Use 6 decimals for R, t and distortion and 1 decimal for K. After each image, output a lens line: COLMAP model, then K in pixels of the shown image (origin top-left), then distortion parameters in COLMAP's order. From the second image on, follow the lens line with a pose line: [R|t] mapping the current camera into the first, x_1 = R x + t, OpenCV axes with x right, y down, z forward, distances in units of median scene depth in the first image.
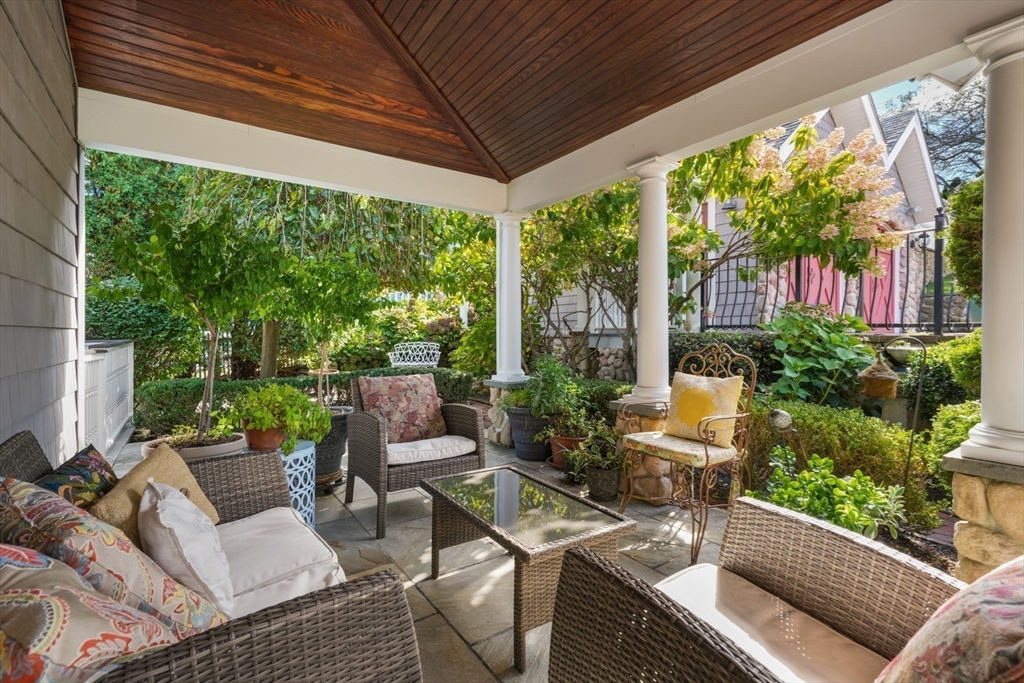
lens RADIAL K [[472.0, 0, 511.7], [0, 472.0, 338.9], [0, 0, 1]] dist [-0.000162, -0.000008]
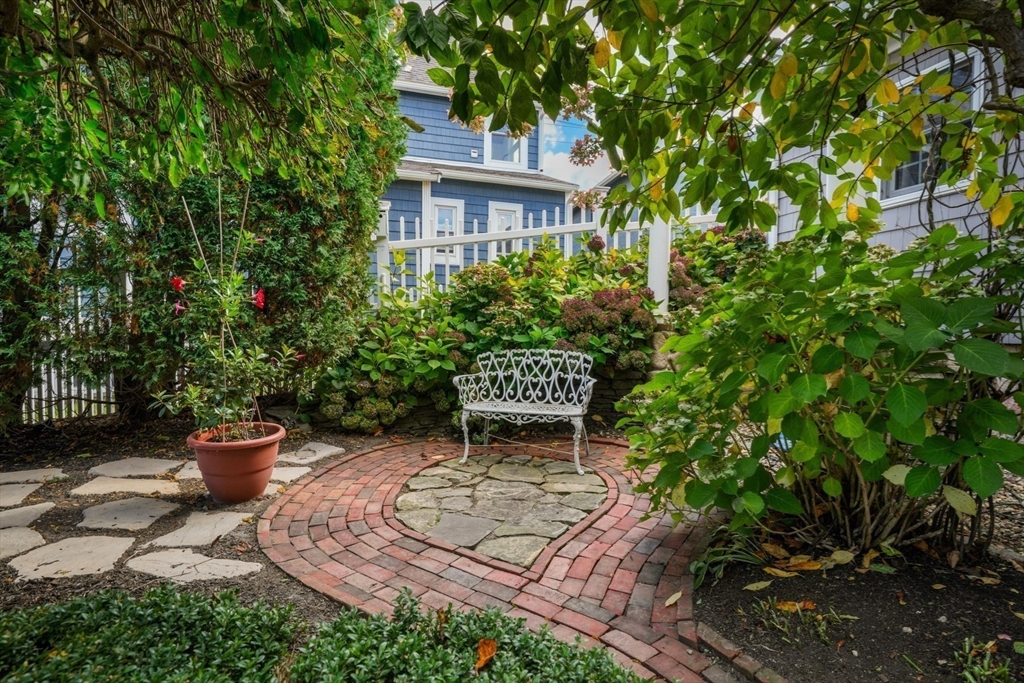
lens RADIAL K [[530.5, 0, 512.5], [0, 530.5, 339.3], [0, 0, 1]] dist [-0.000446, -0.000008]
pose [[0.945746, 0.015711, -0.324527, -0.078559], [-0.018688, 0.999807, -0.006058, 0.001885], [0.324369, 0.011794, 0.945857, 0.587545]]
